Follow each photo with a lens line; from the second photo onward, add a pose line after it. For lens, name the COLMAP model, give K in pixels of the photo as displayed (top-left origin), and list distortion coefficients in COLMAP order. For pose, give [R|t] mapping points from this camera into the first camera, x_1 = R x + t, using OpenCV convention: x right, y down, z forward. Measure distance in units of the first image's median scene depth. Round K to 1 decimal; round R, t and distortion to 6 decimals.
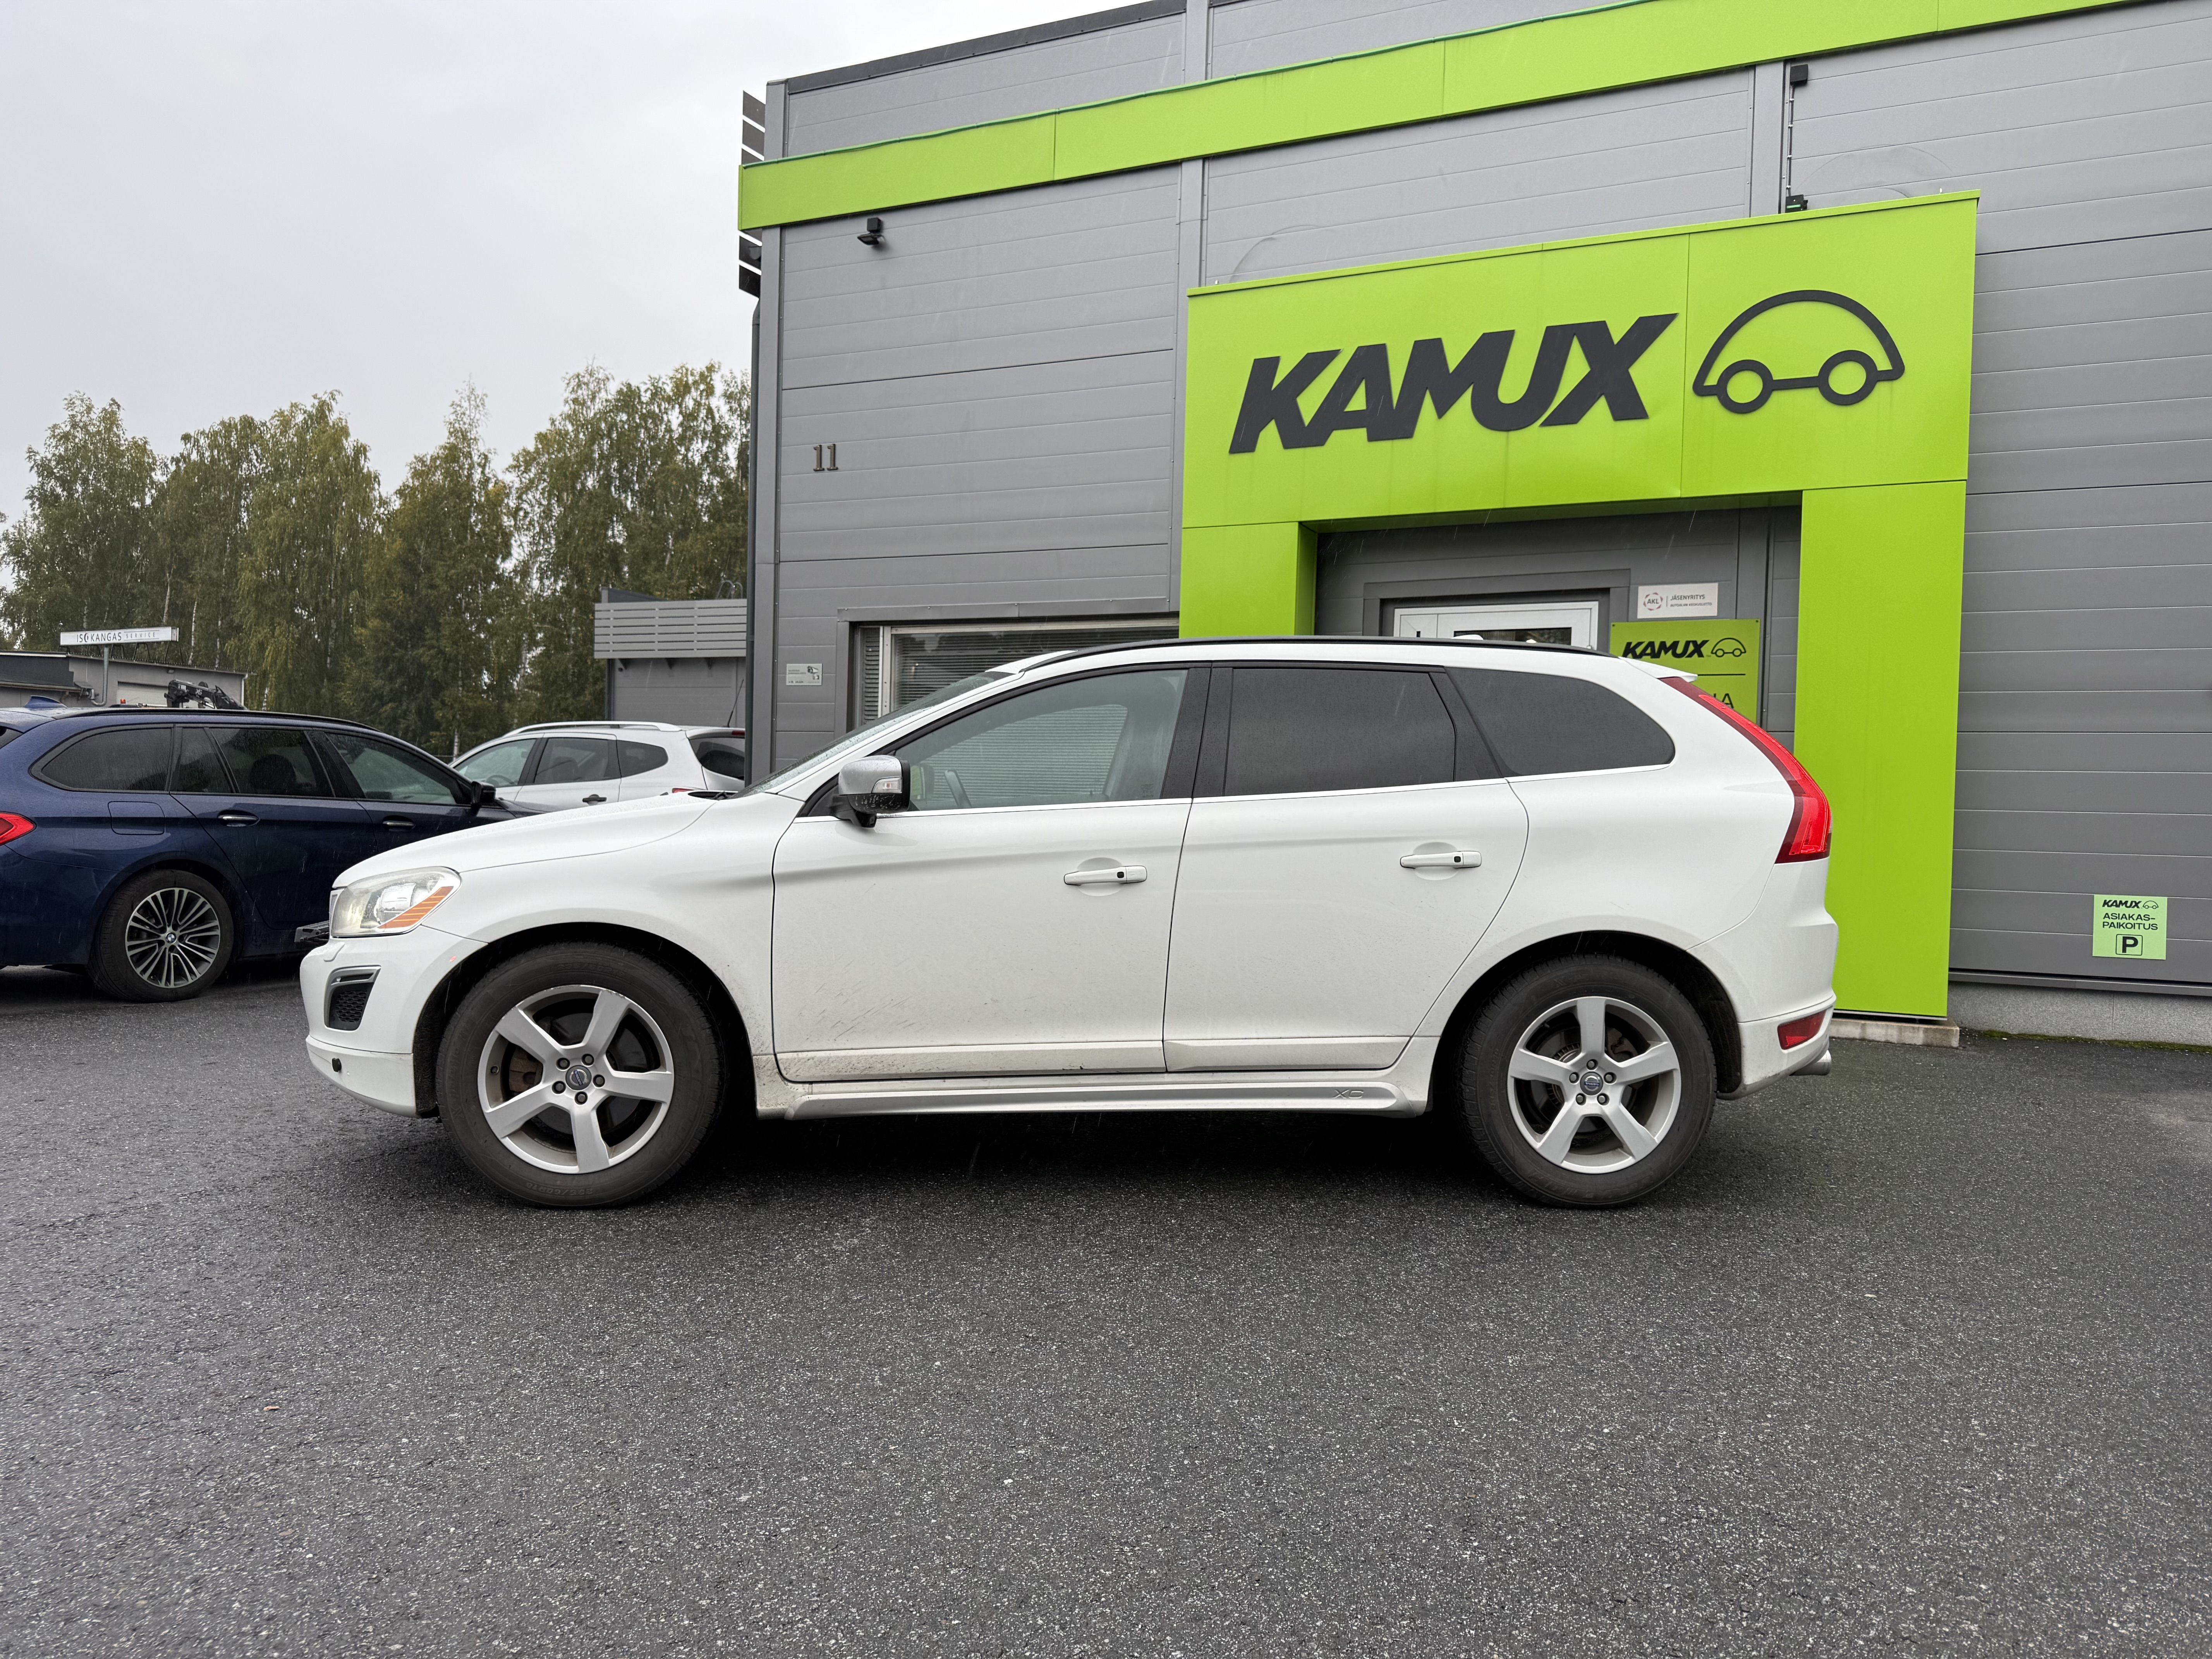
lens RADIAL K [[1538.9, 0, 1093.5], [0, 1538.9, 835.6], [0, 0, 1]] dist [0.105422, -0.156129]
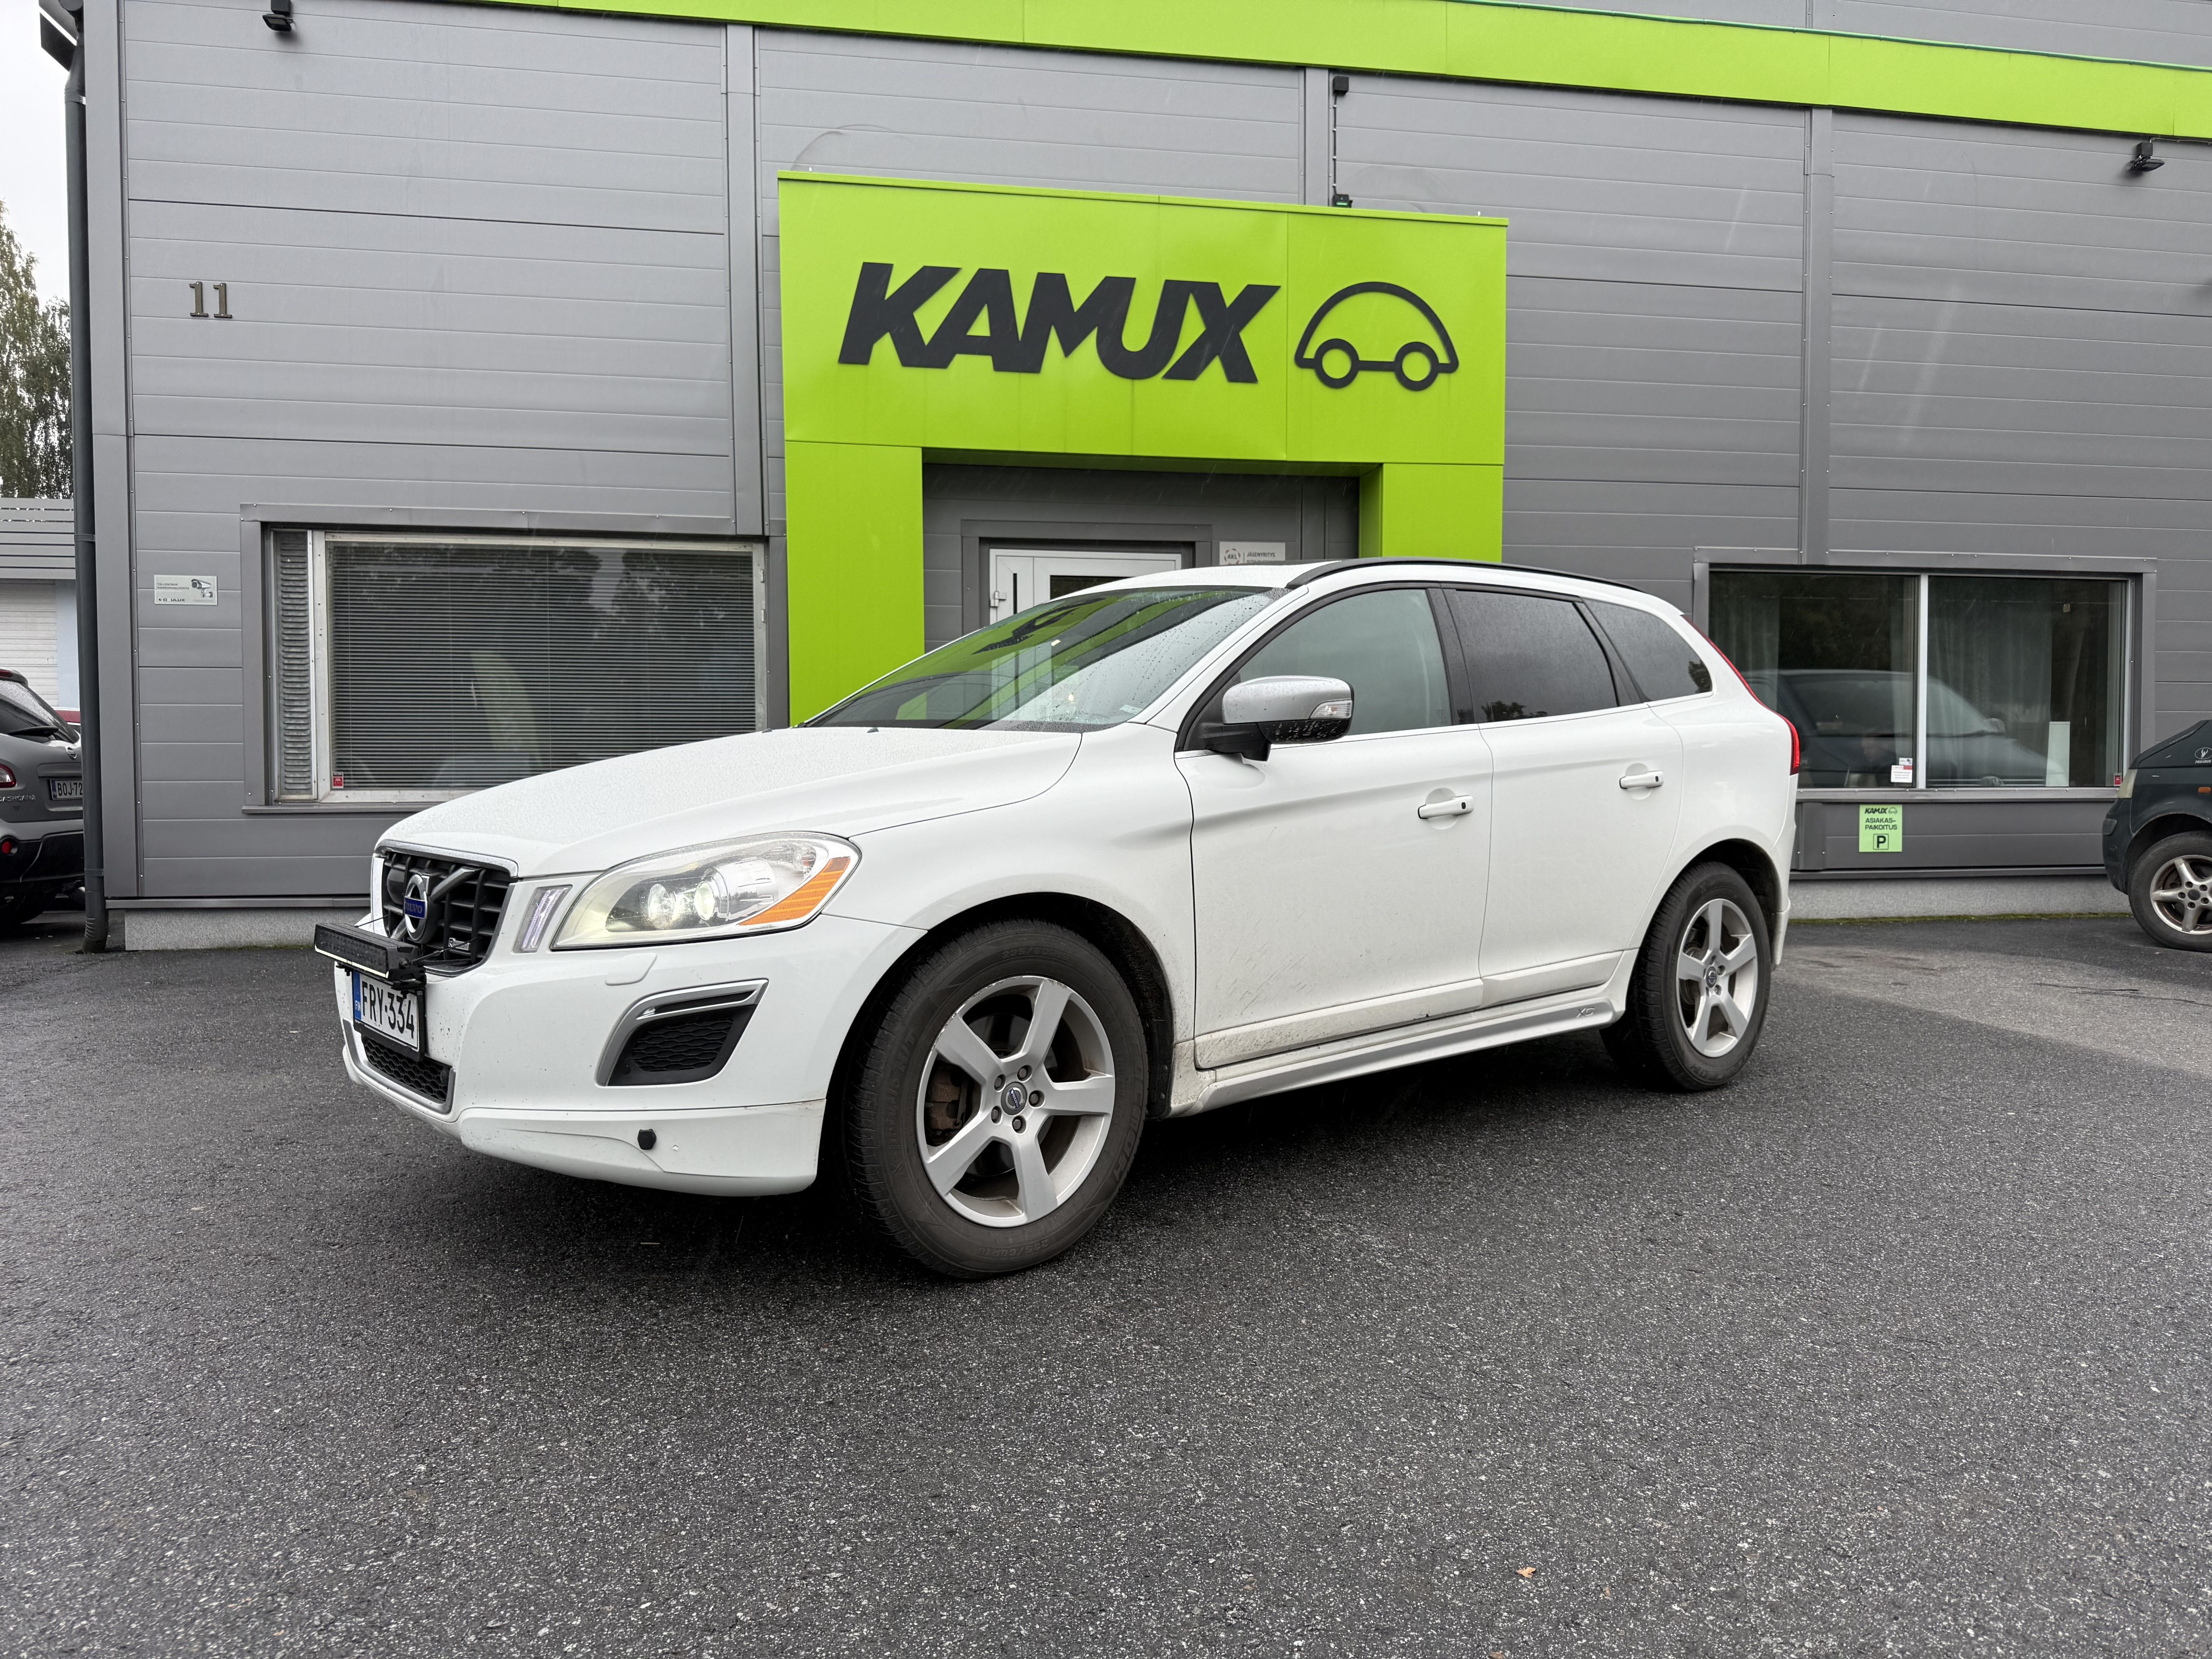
lens RADIAL K [[1560.3, 0, 1098.3], [0, 1560.3, 816.0], [0, 0, 1]] dist [0.108518, -0.169247]
pose [[0.816823, -0.043823, 0.575221, -0.367866], [0.035931, 0.999039, 0.025089, 0.000017], [-0.575768, 0.000175, 0.817613, 0.177032]]
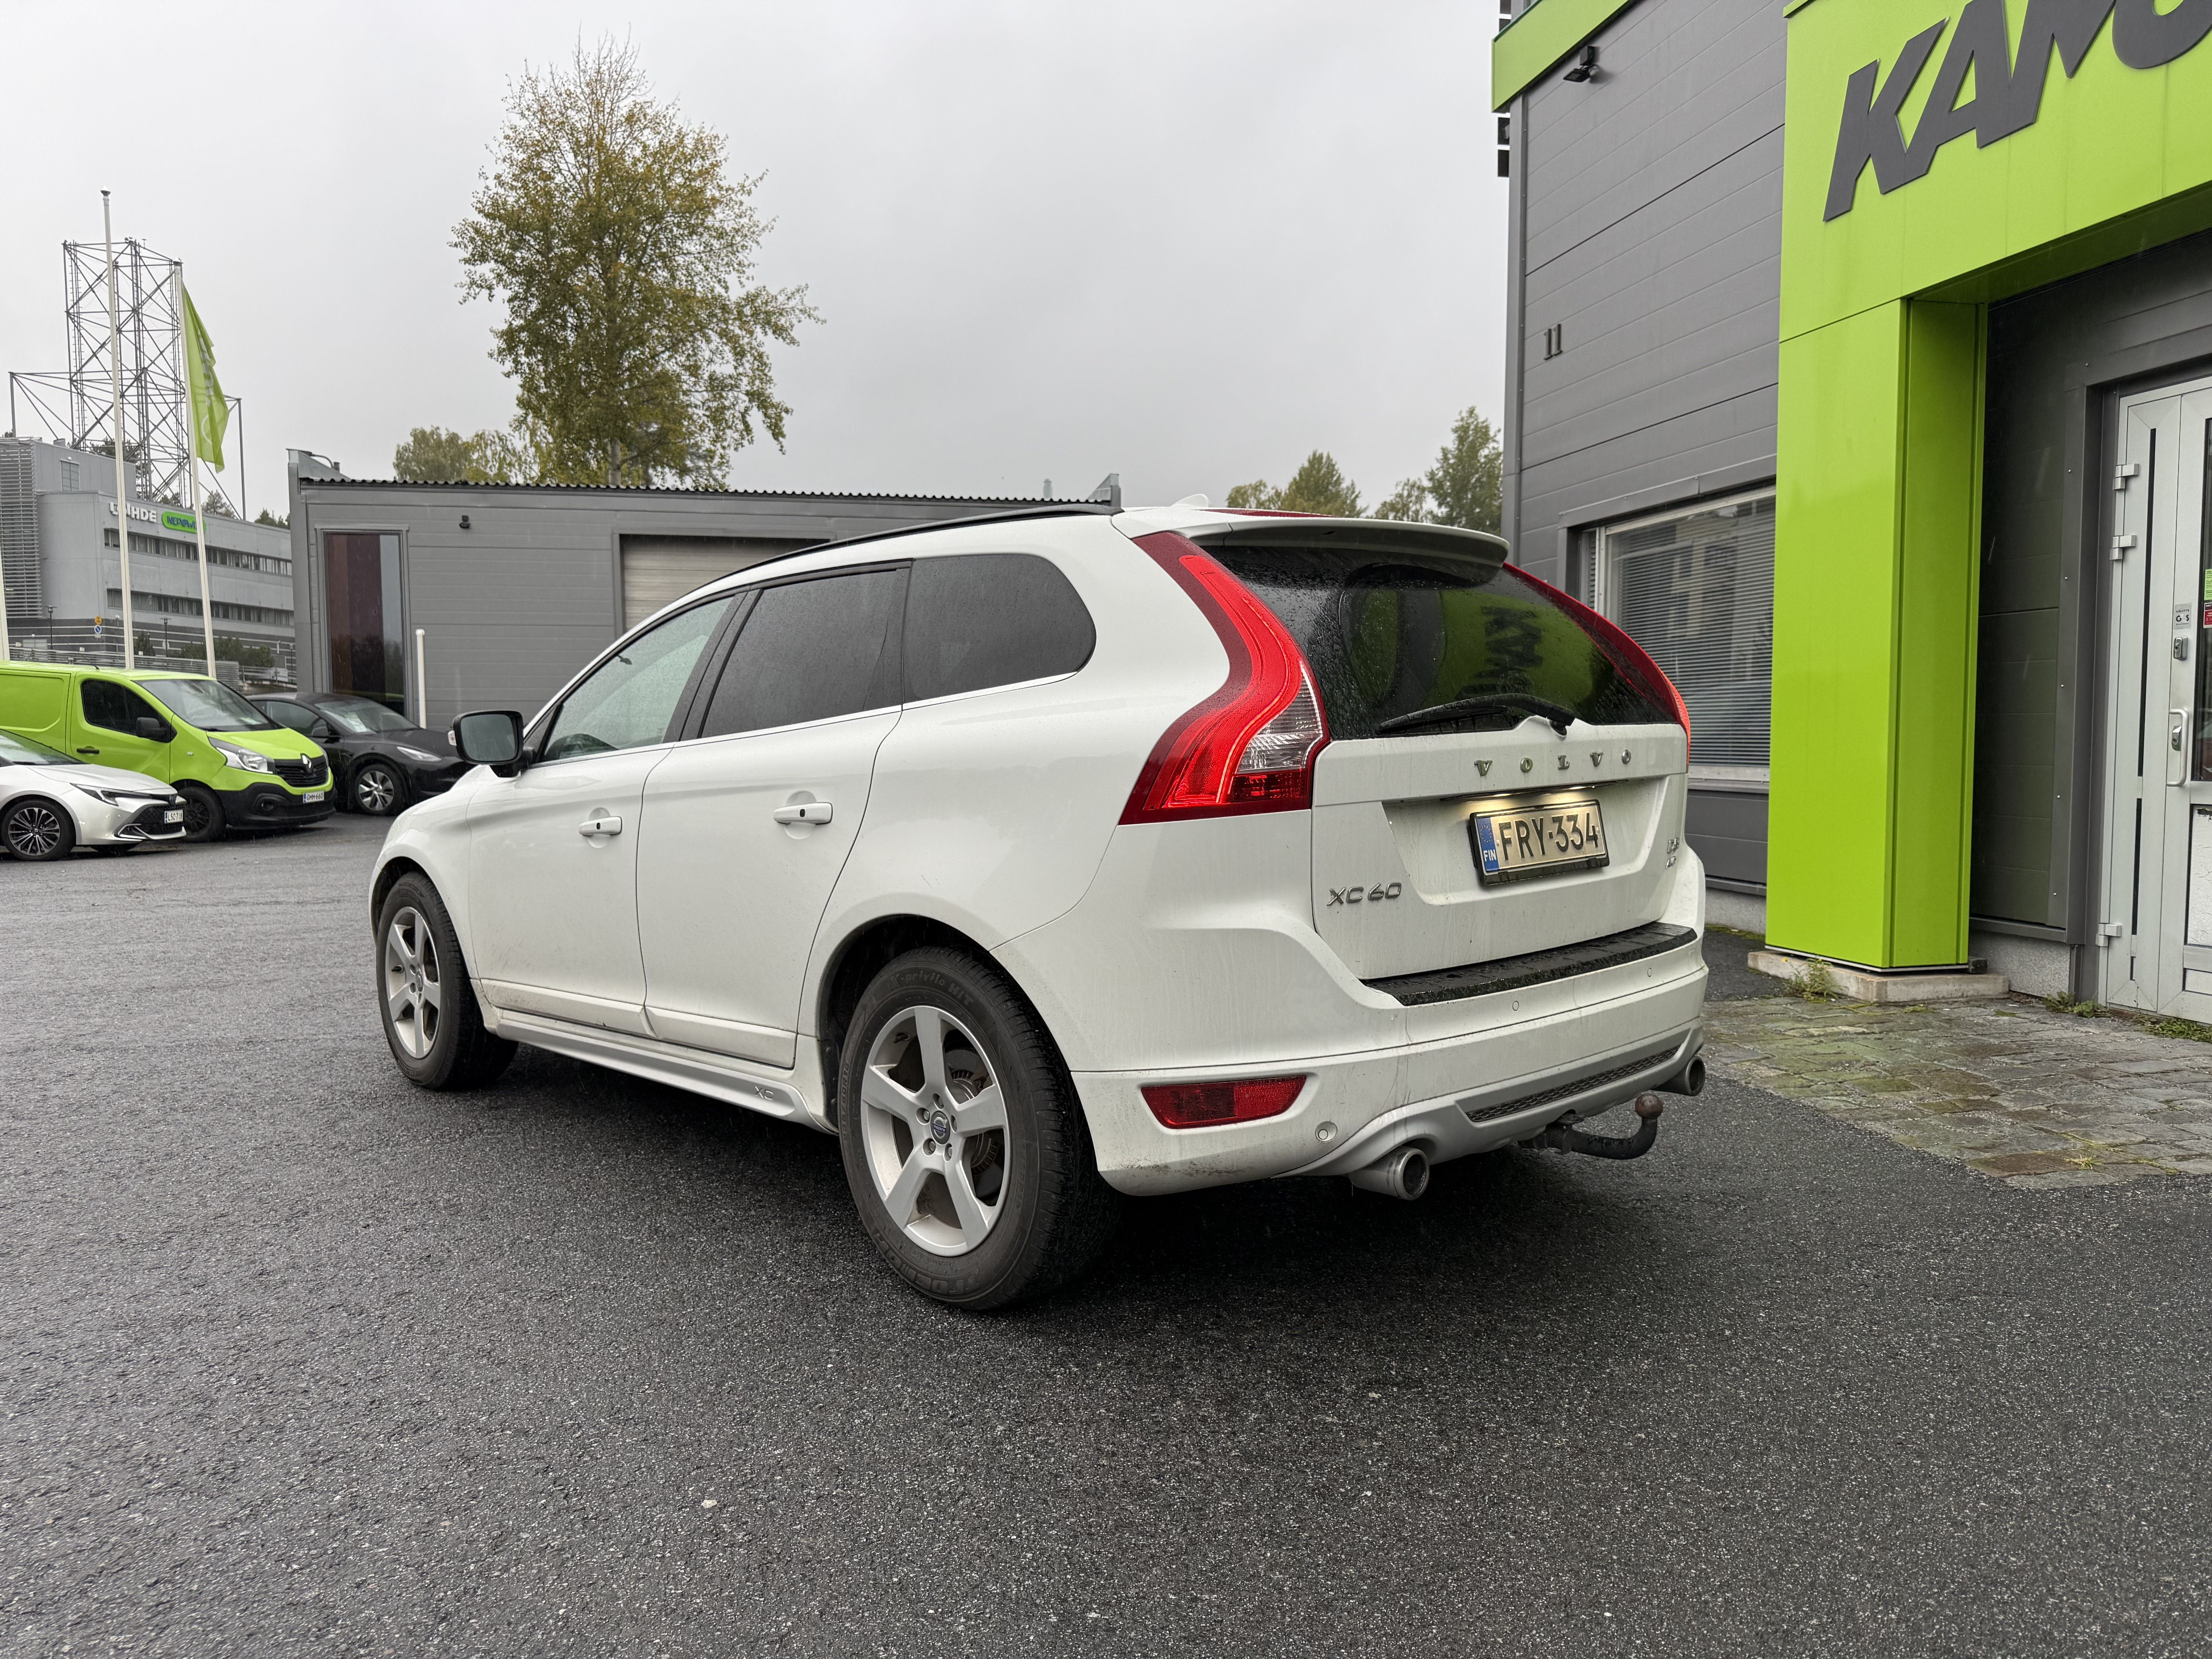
lens RADIAL K [[1578.7, 0, 1094.6], [0, 1578.7, 836.8], [0, 0, 1]] dist [-0.000666, -0.005584]
pose [[0.614497, 0.016401, -0.788749, 0.501404], [0.014889, 0.999365, 0.032381, 0.001870], [0.788779, -0.031642, 0.613862, 0.329947]]
